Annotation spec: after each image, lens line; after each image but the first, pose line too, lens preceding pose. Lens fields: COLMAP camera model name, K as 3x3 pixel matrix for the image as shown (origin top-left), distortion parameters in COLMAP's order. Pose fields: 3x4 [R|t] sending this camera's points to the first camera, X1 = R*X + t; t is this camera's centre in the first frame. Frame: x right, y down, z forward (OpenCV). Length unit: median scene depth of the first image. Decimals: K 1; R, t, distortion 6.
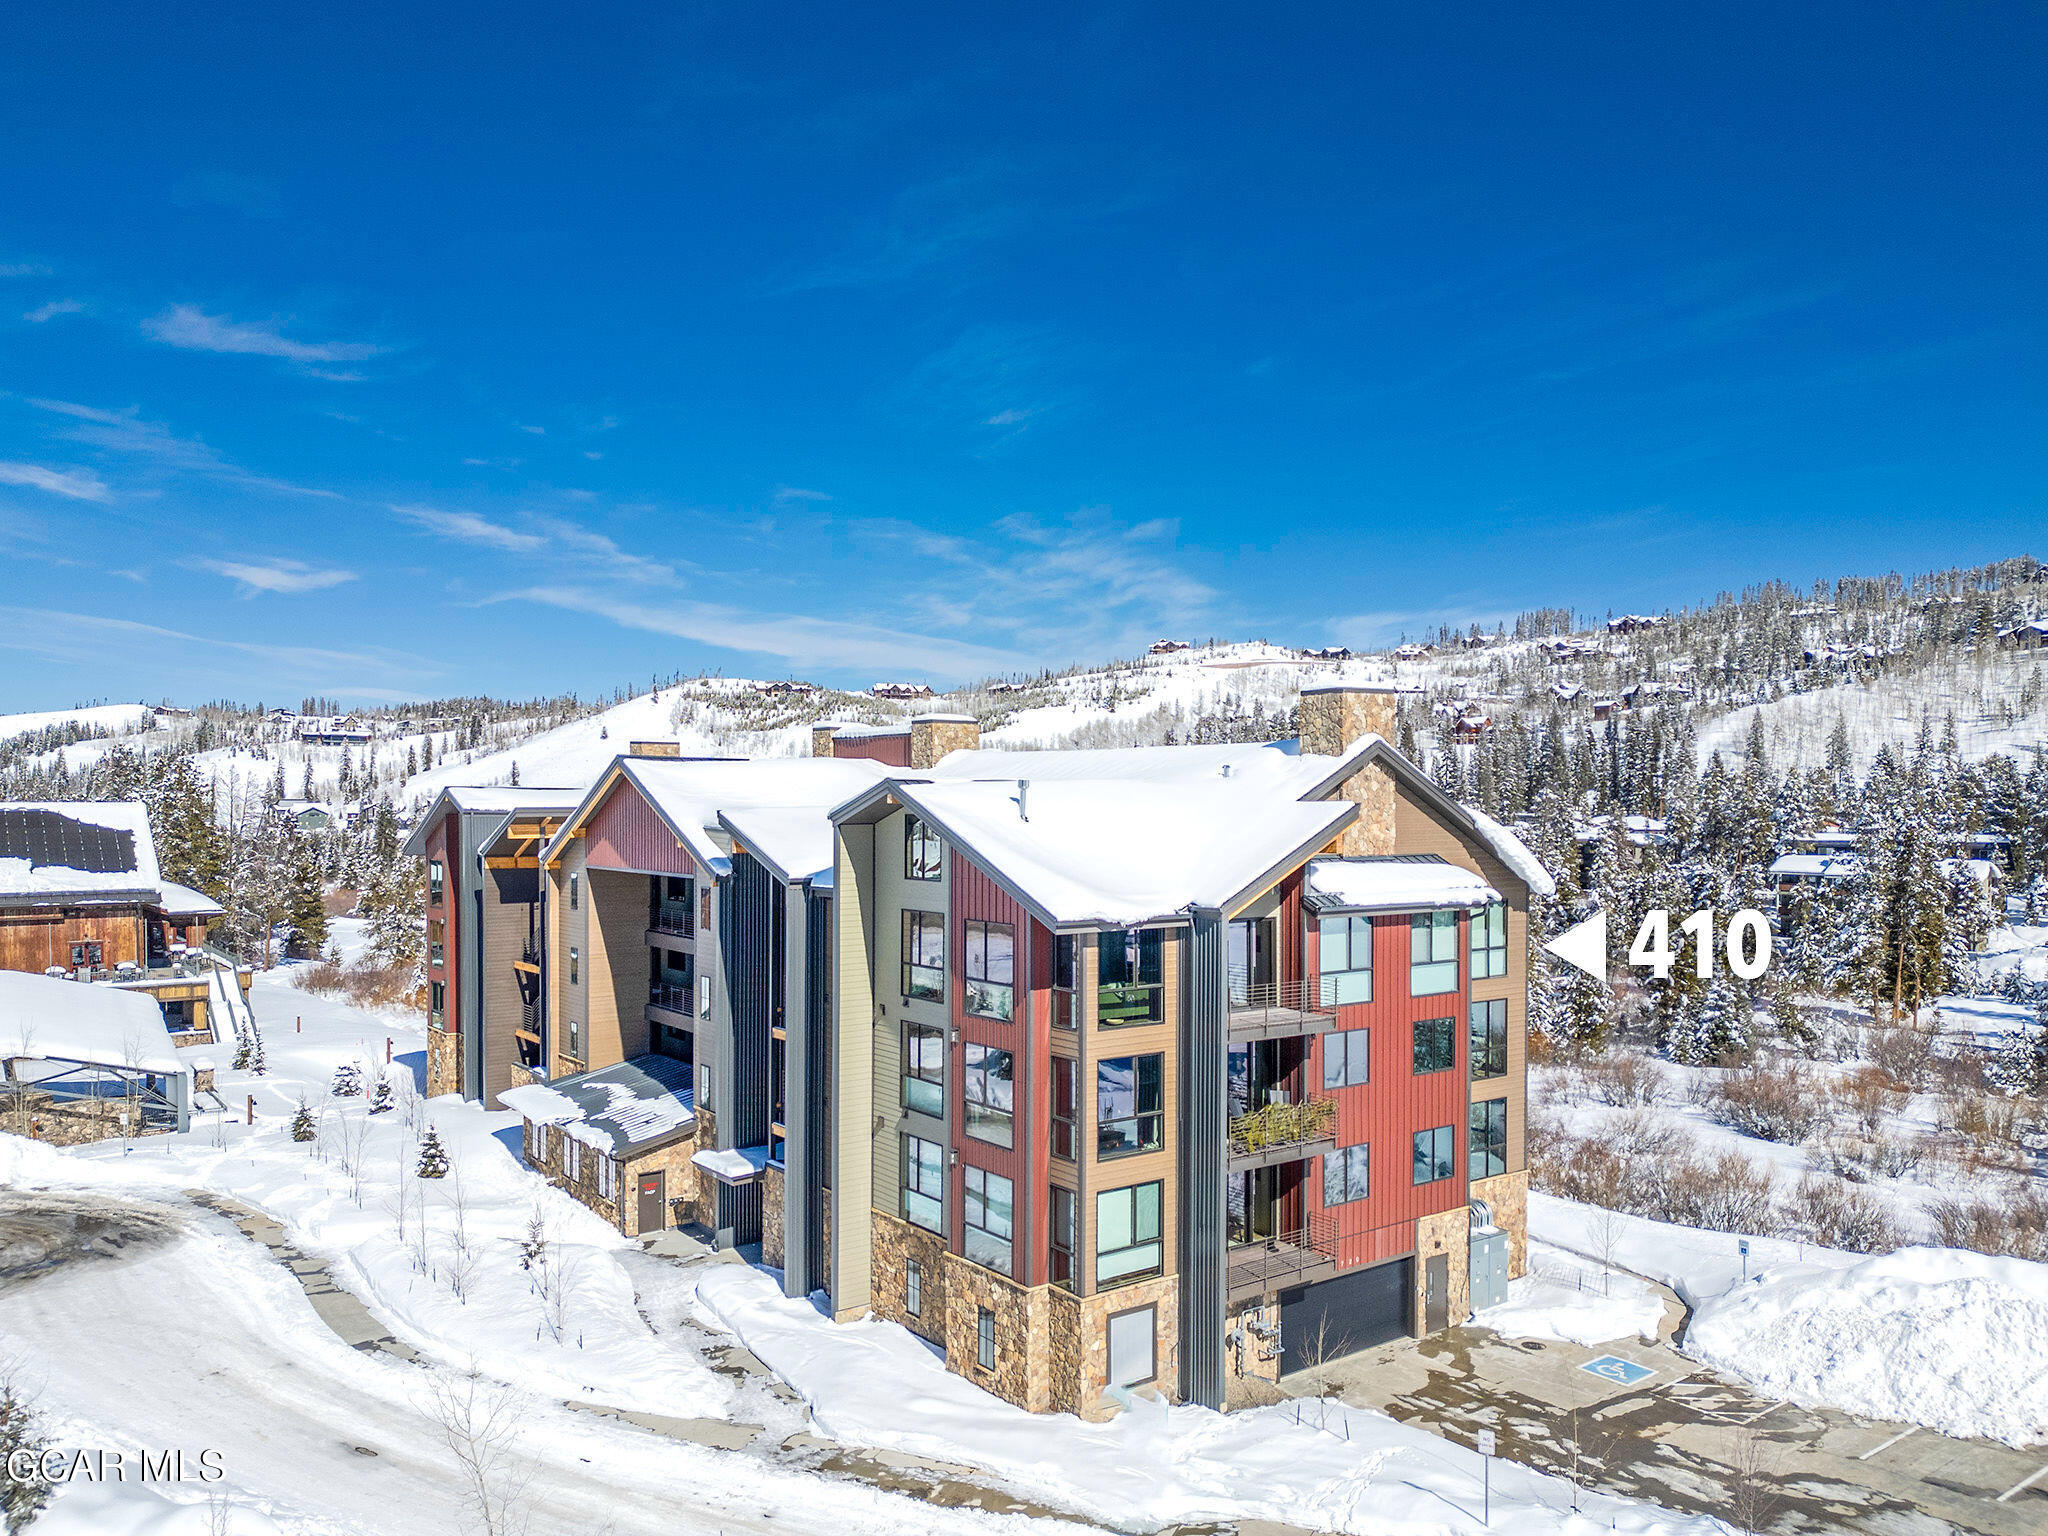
lens RADIAL K [[1438.9, 0, 1012.4], [0, 1438.9, 775.8], [0, 0, 1]] dist [0.070909, -0.054539]
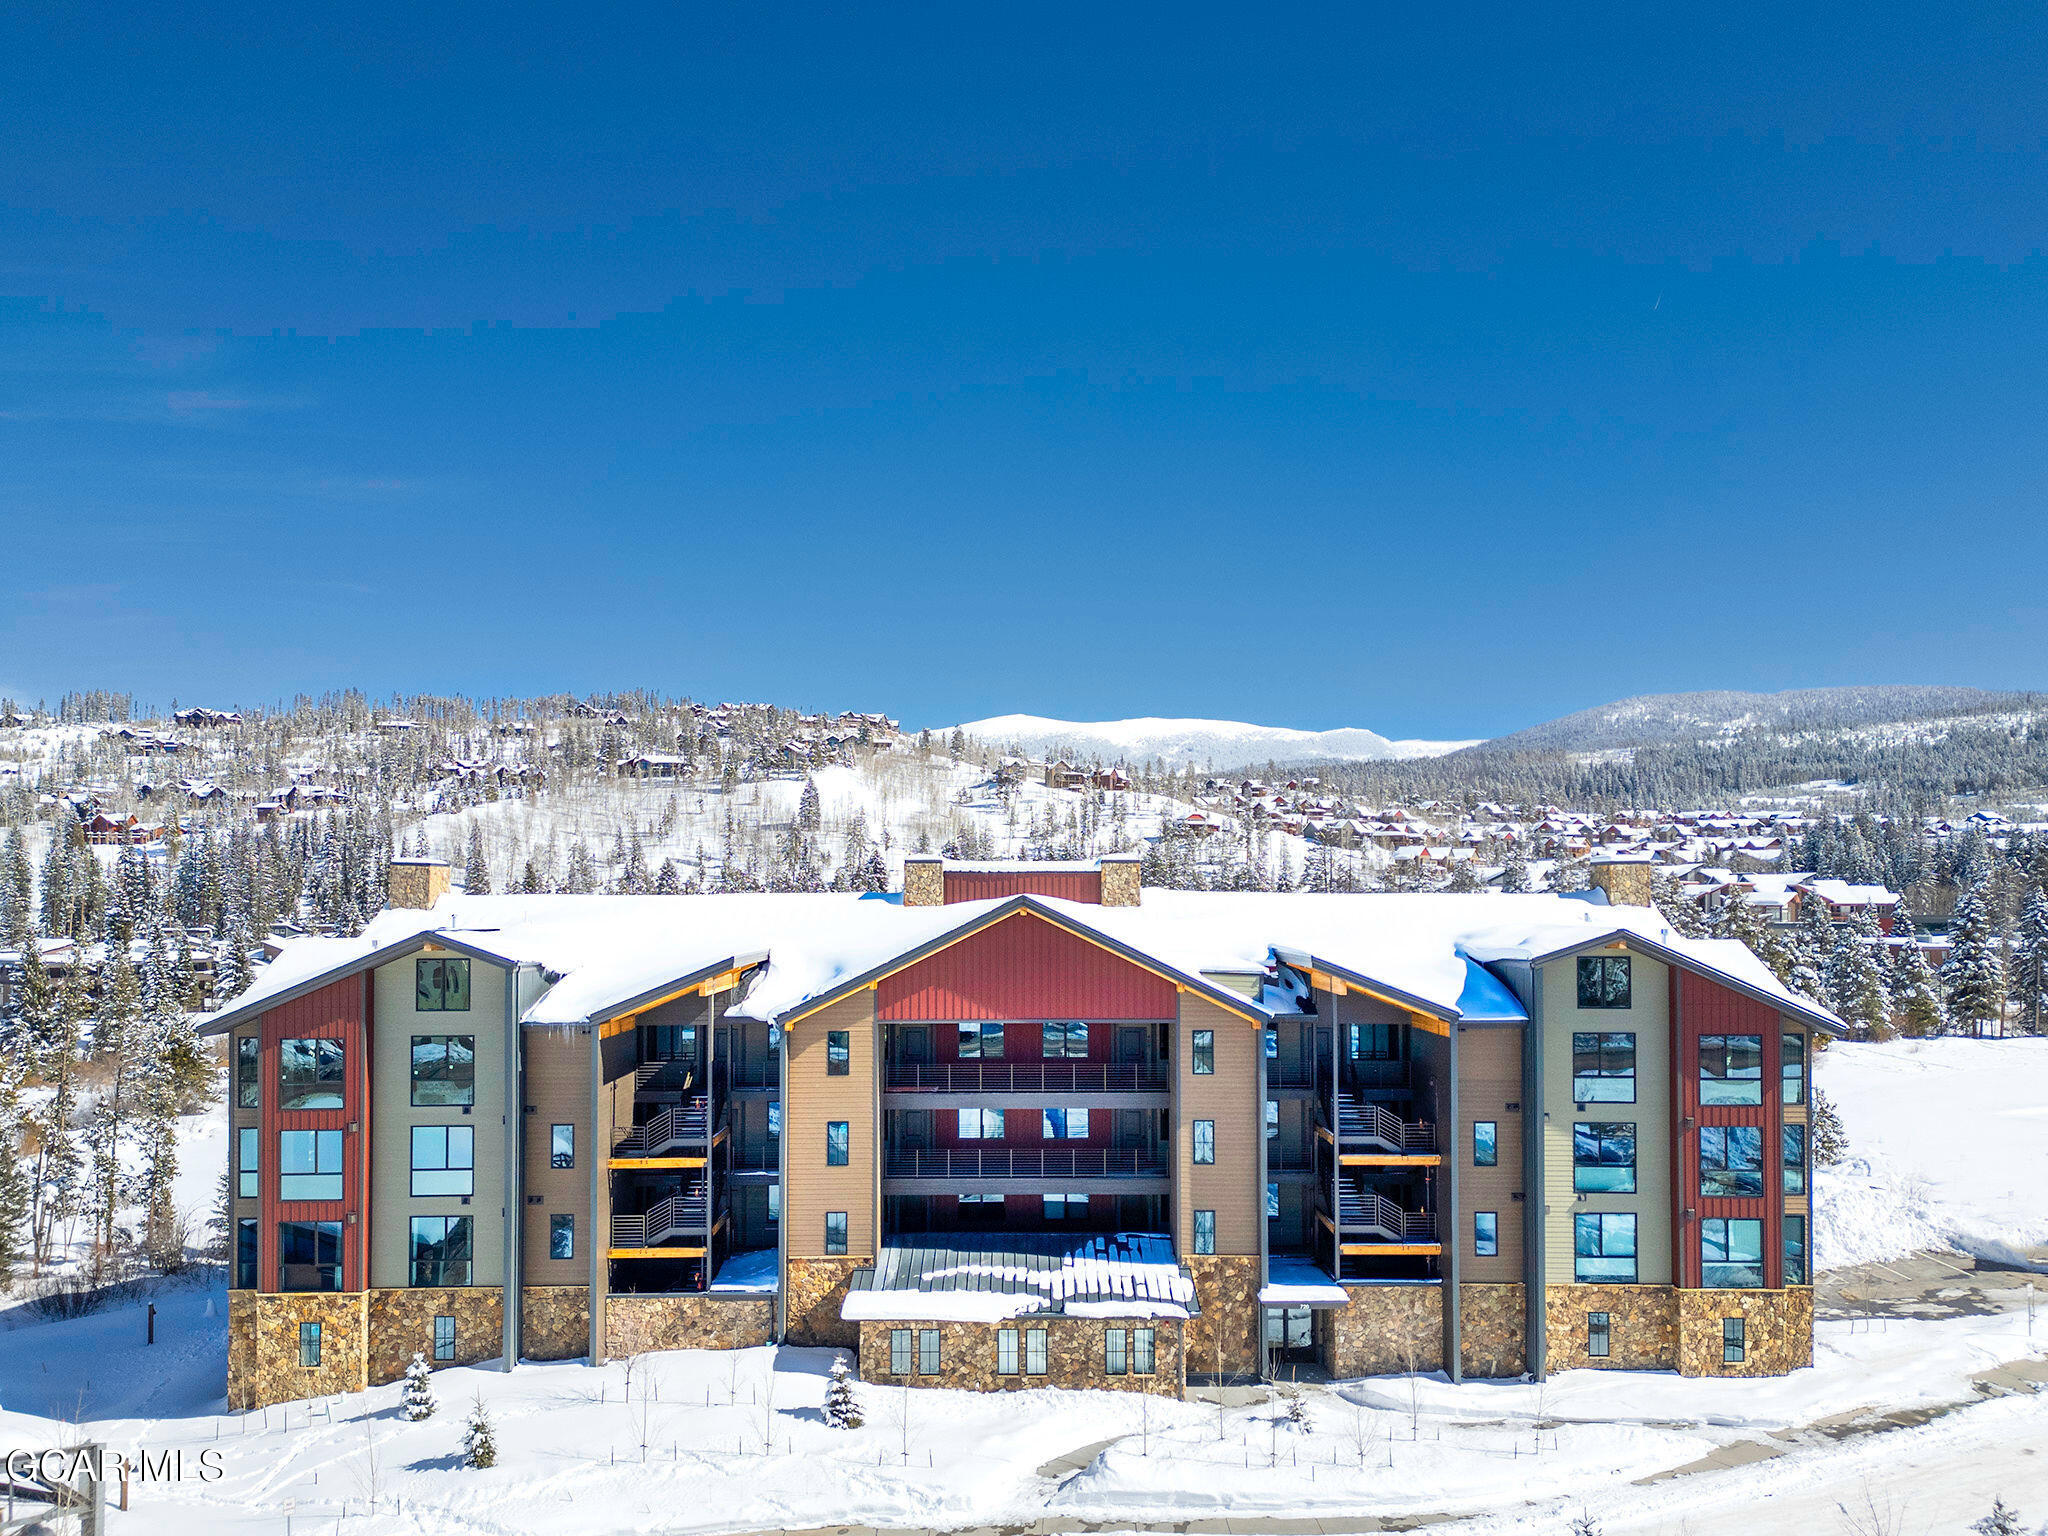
lens RADIAL K [[1474.8, 0, 1000.3], [0, 1474.8, 845.2], [0, 0, 1]] dist [0.068170, -0.052045]
pose [[0.605498, 0.027743, 0.795363, -0.955902], [-0.009718, 0.999575, -0.027468, -0.019835], [-0.795787, 0.008902, 0.605511, 0.419494]]
